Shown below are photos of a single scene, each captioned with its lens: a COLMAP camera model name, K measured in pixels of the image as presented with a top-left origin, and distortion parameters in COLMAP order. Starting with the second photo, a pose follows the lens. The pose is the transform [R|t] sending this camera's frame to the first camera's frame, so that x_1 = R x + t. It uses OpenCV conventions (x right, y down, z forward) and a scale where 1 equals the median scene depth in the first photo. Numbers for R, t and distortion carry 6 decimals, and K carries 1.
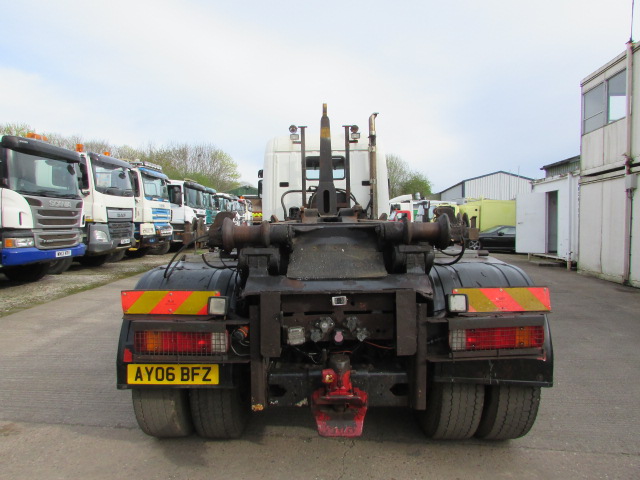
lens RADIAL K [[450.6, 0, 329.7], [0, 450.6, 242.3], [0, 0, 1]] dist [-0.005023, 0.000647]
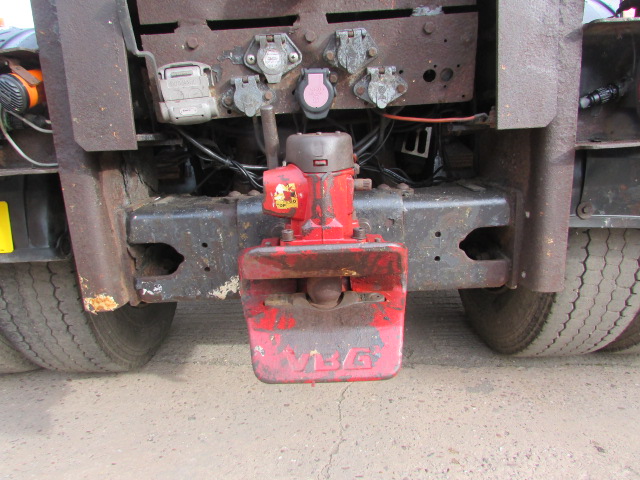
lens RADIAL K [[444.7, 0, 320.0], [0, 444.7, 240.0], [0, 0, 1]] dist [-0.008823, -0.000904]
pose [[0.999255, -0.038589, -0.000188, 0.017817], [0.038059, 0.984693, 0.170090, 0.247127], [-0.006379, -0.169971, 0.985428, 0.617497]]
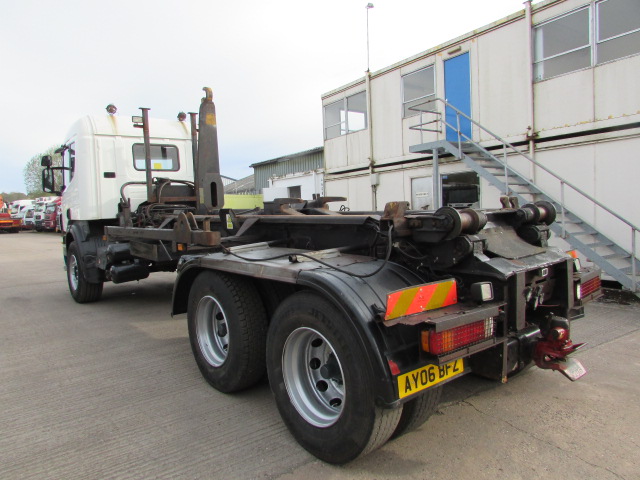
lens RADIAL K [[444.7, 0, 320.0], [0, 444.7, 240.0], [0, 0, 1]] dist [-0.008823, -0.000904]
pose [[0.767798, -0.068903, 0.636976, -1.099557], [0.064545, 0.997461, 0.030096, -0.030283], [-0.637432, 0.018007, 0.770296, 0.426263]]
